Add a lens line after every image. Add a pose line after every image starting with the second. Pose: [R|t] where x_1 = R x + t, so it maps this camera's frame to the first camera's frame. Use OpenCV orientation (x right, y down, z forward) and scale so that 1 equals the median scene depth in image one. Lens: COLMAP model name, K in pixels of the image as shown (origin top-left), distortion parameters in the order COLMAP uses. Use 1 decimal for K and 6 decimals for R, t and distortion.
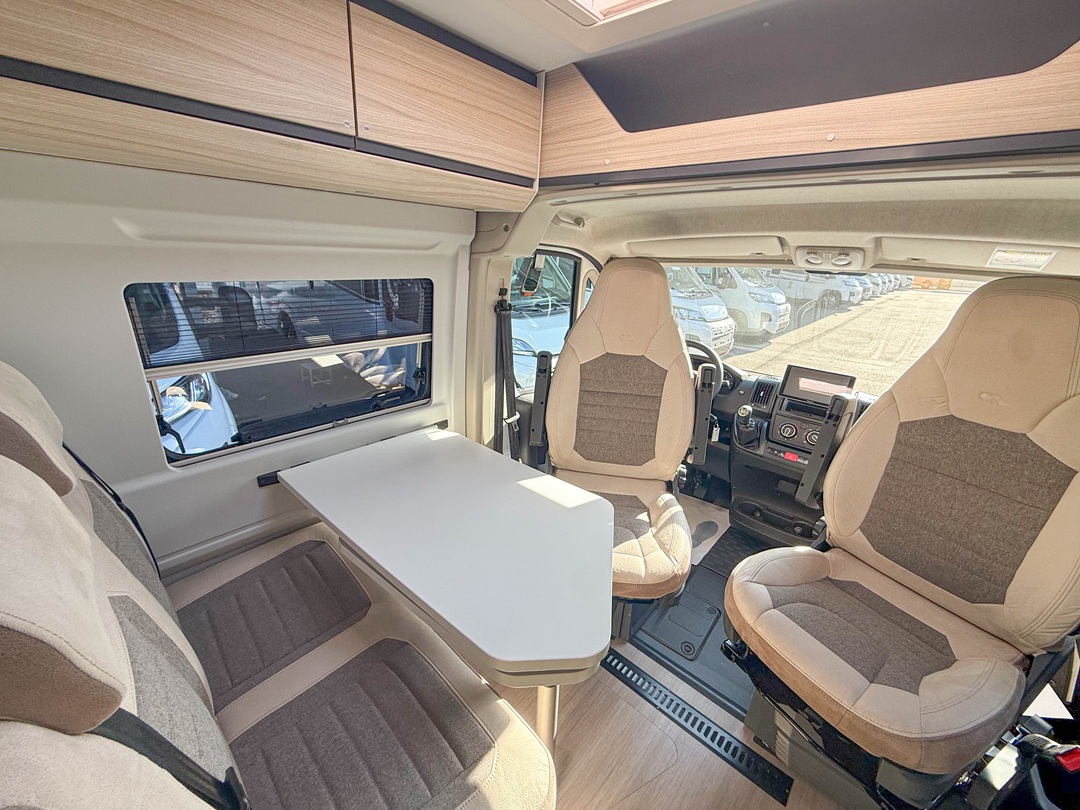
lens RADIAL K [[433.0, 0, 533.6], [0, 433.0, 406.3], [0, 0, 1]] dist [-0.000032, -0.000319]
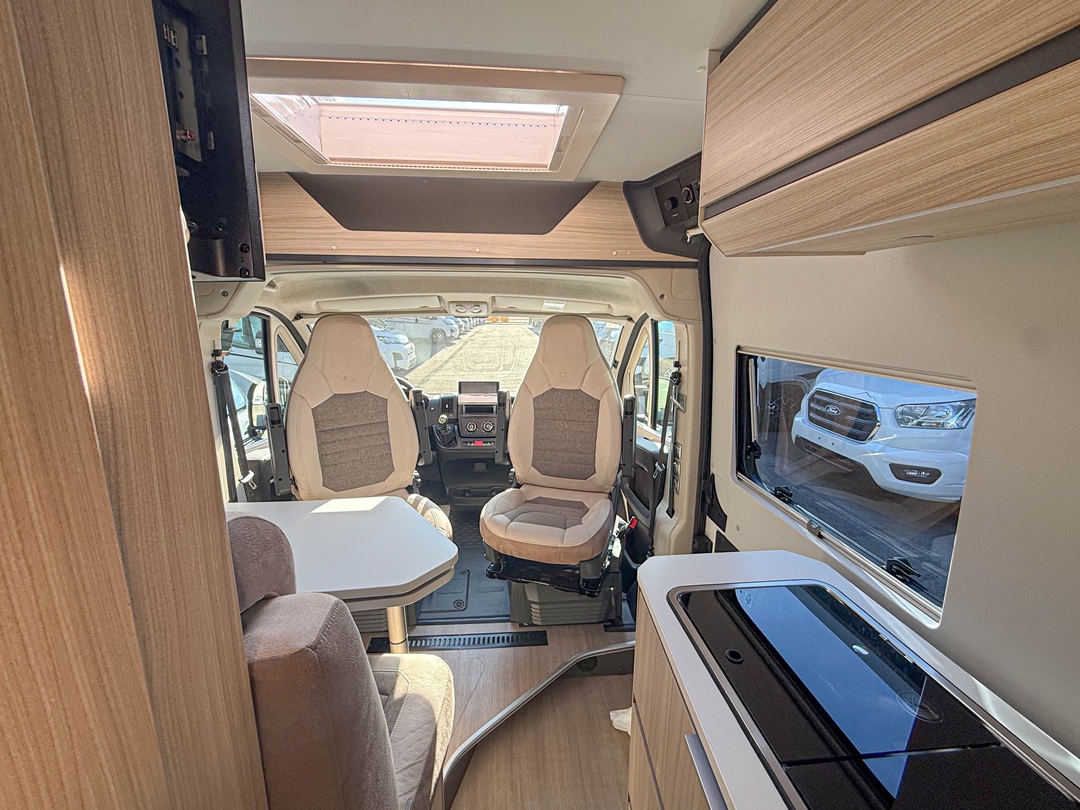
lens RADIAL K [[433.0, 0, 533.6], [0, 433.0, 406.3], [0, 0, 1]] dist [-0.000032, -0.000319]
pose [[0.692650, -0.195098, 0.694387, -0.290333], [0.264633, 0.964324, 0.006970, 0.043410], [-0.670974, 0.178930, 0.719568, -0.198690]]
